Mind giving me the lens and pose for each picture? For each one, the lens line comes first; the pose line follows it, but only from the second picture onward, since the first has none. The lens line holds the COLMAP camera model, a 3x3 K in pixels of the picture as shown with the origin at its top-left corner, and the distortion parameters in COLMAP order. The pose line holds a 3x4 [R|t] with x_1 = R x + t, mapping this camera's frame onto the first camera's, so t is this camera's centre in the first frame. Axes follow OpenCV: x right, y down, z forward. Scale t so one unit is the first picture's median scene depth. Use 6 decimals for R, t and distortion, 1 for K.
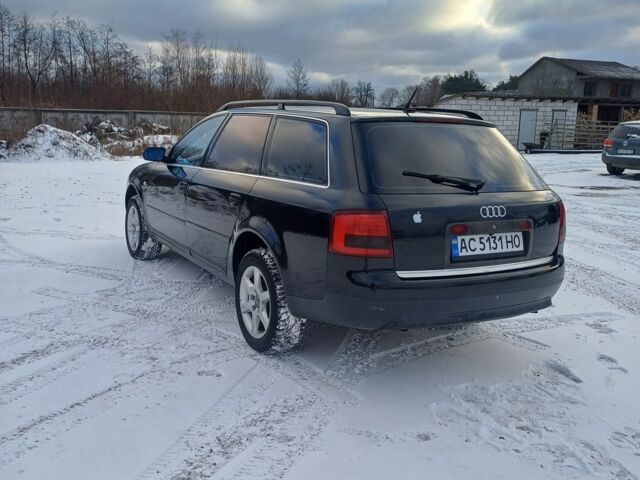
lens RADIAL K [[627.0, 0, 315.3], [0, 627.0, 242.4], [0, 0, 1]] dist [0.050996, 0.000000]
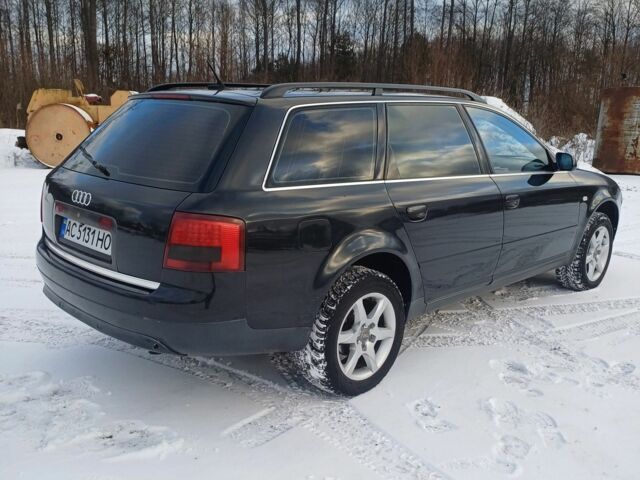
lens RADIAL K [[627.0, 0, 314.8], [0, 627.0, 242.9], [0, 0, 1]] dist [0.050996, 0.000000]
pose [[0.254108, 0.178338, -0.950592, 1.152258], [-0.198038, 0.971623, 0.129345, -0.157506], [0.946684, 0.155386, 0.282215, 1.022889]]
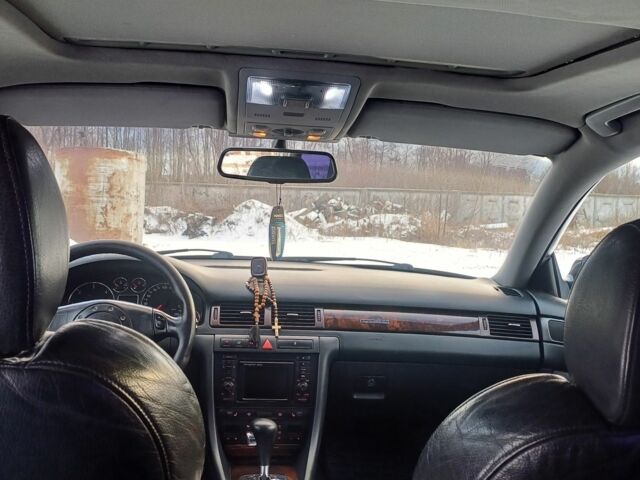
lens RADIAL K [[627.0, 0, 321.0], [0, 627.0, 238.9], [0, 0, 1]] dist [0.050996, 0.000000]
pose [[0.921994, 0.033209, -0.385778, 0.025502], [-0.084615, 0.989515, -0.117047, -0.202574], [0.377846, 0.140559, 0.915137, 1.320453]]
